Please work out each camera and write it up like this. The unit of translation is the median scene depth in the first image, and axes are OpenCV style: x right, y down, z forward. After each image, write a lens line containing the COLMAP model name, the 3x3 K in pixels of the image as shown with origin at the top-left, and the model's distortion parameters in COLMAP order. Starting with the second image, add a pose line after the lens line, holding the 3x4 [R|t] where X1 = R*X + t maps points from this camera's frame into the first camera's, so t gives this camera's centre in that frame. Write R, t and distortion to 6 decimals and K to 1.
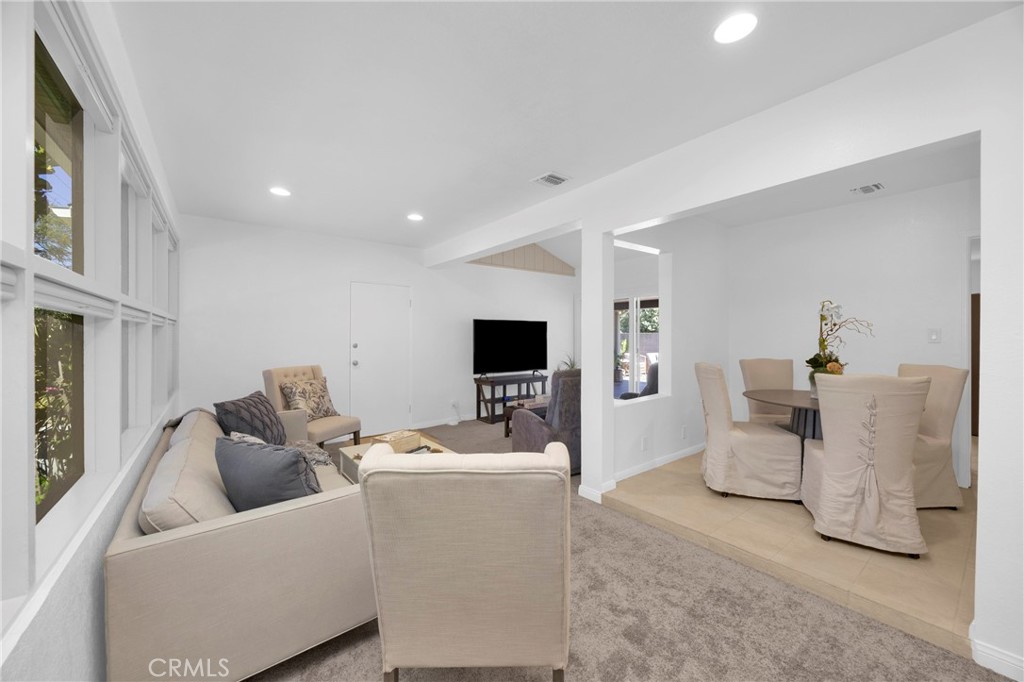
lens RADIAL K [[385.4, 0, 509.9], [0, 385.4, 338.3], [0, 0, 1]] dist [-0.003120, -0.000181]
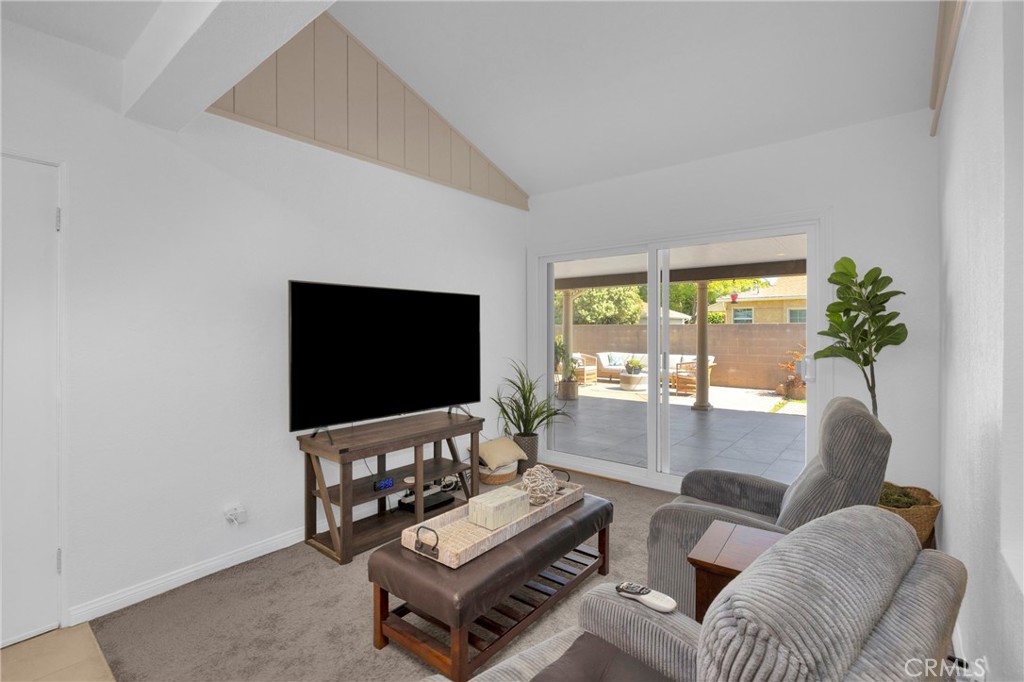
lens RADIAL K [[472.4, 0, 512.0], [0, 472.4, 341.0], [0, 0, 1]] dist [-0.000450, -0.000062]
pose [[0.973554, -0.003866, 0.228424, 0.006935], [-0.000504, 0.999818, 0.019072, -0.001317], [-0.228456, -0.018683, 0.973375, 0.465892]]
